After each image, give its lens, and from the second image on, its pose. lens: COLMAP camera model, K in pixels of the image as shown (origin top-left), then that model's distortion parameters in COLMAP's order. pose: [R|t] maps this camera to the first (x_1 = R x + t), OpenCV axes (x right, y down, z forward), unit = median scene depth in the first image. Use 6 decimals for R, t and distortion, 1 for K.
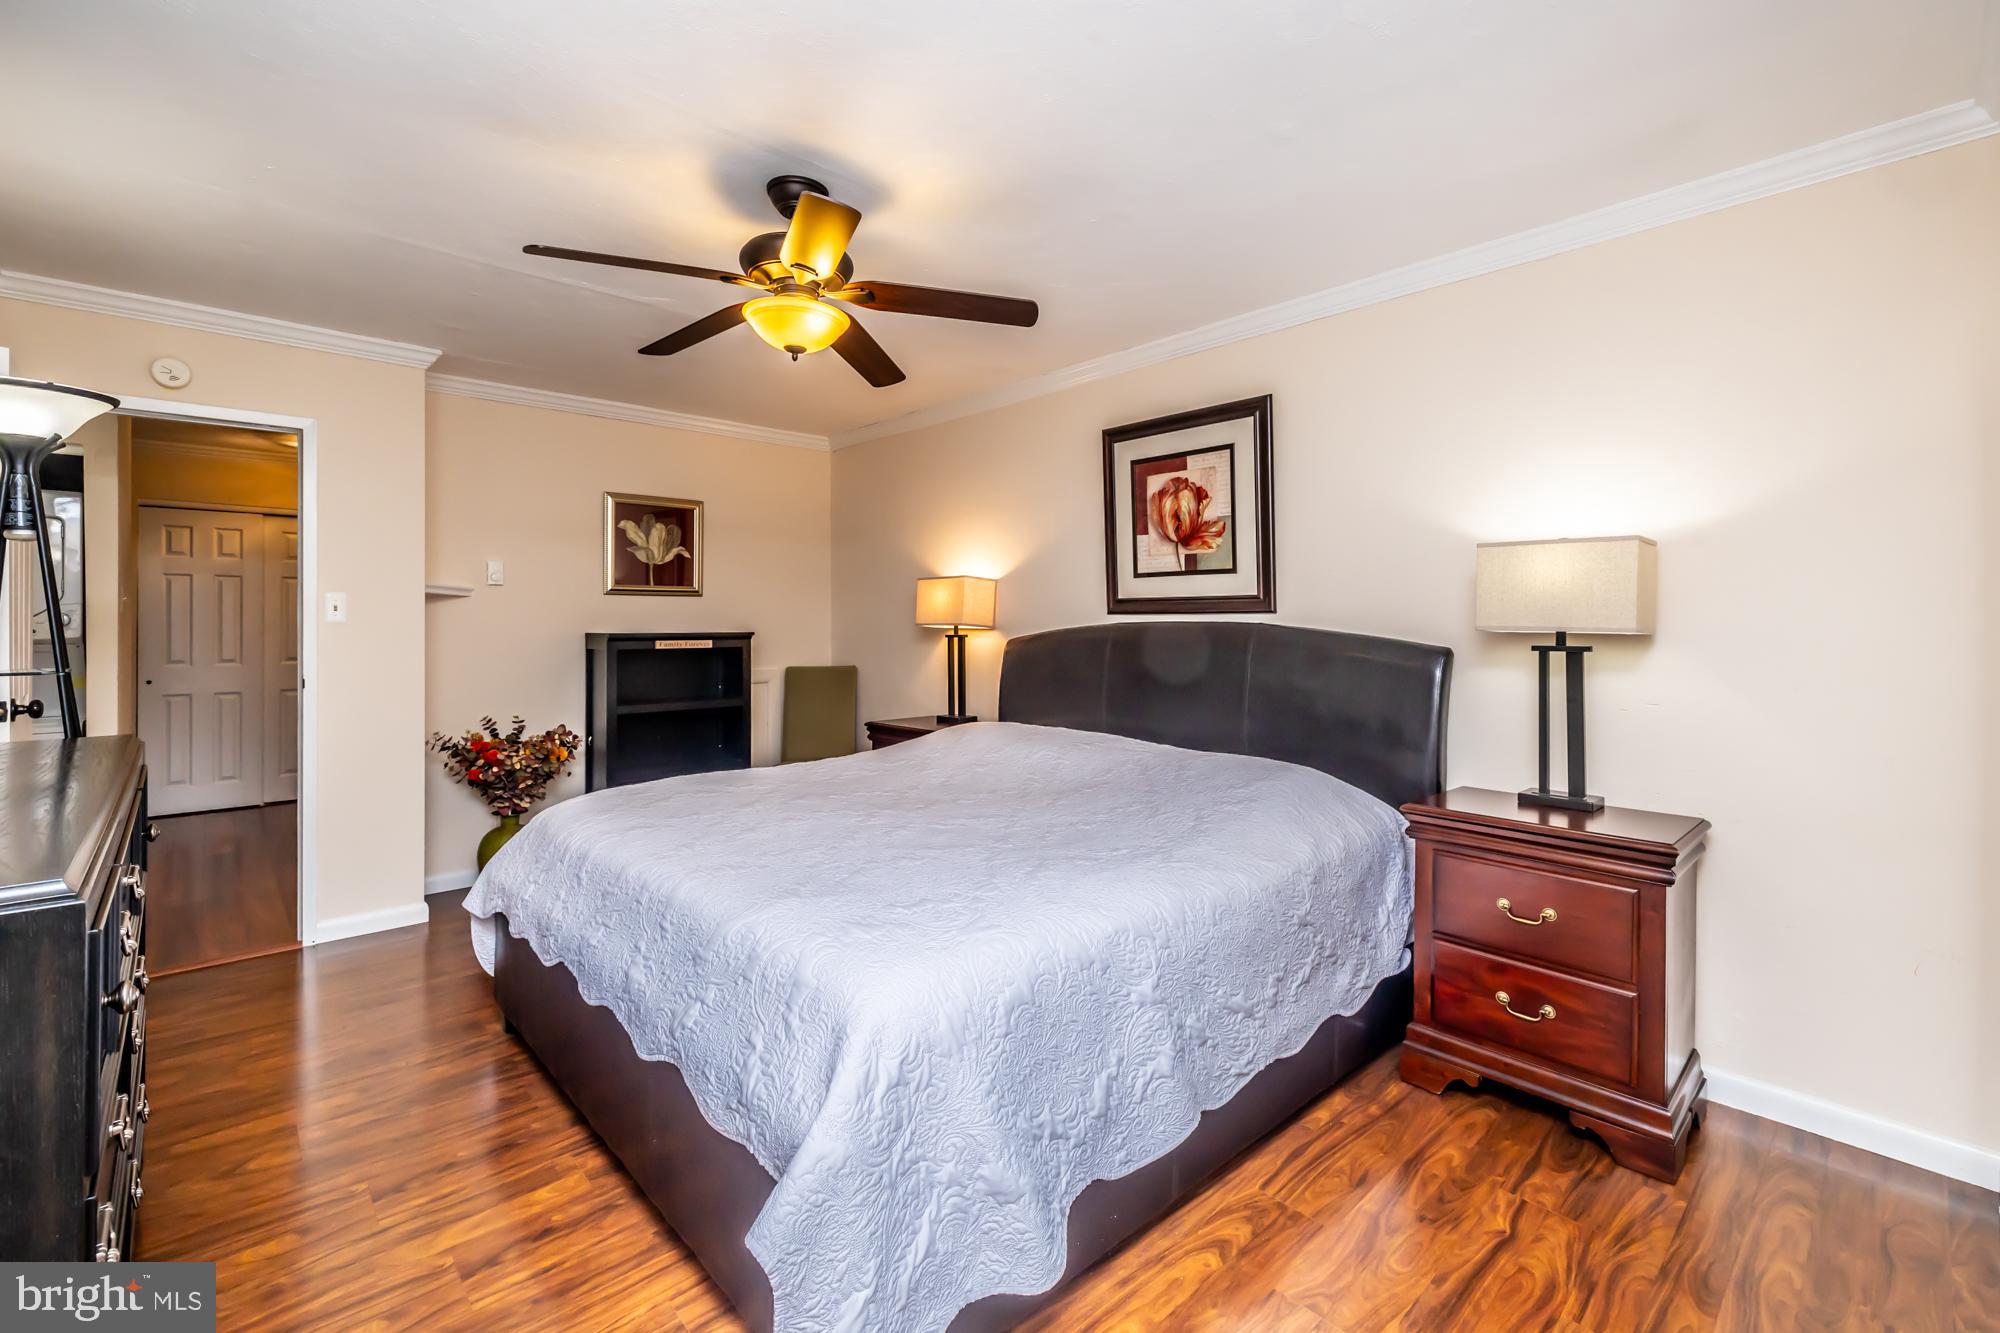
lens RADIAL K [[855.9, 0, 907.4], [0, 855.9, 633.3], [0, 0, 1]] dist [-0.002163, -0.000952]
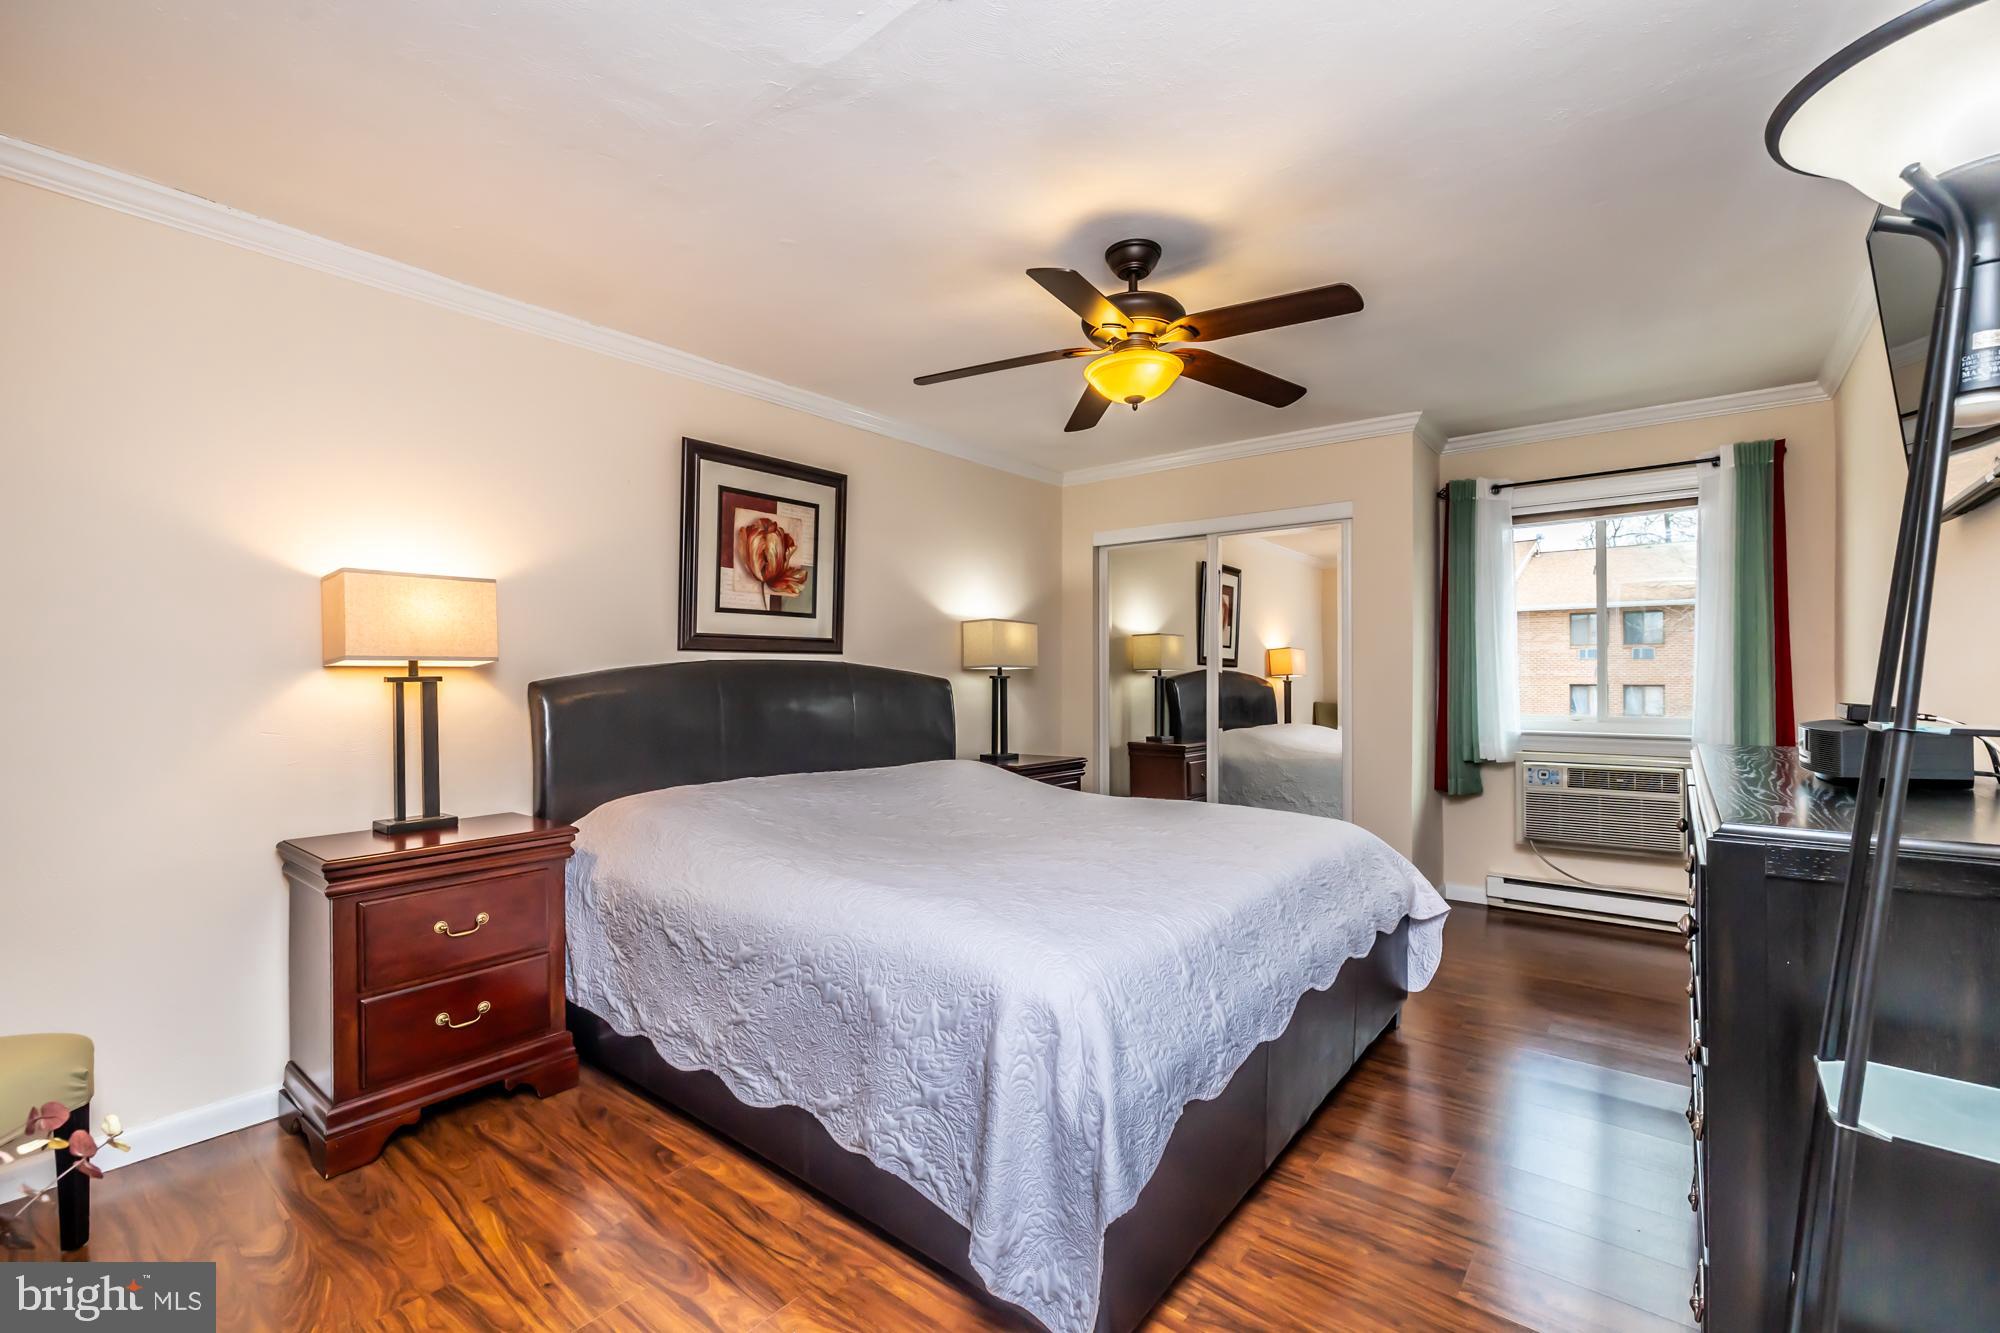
lens RADIAL K [[855.9, 0, 989.1], [0, 855.9, 684.5], [0, 0, 1]] dist [-0.002163, -0.000952]
pose [[-0.187764, -0.028610, 0.981797, -0.741399], [-0.001844, 0.999584, 0.028776, -0.013868], [-0.982212, 0.003593, -0.187739, 0.928029]]
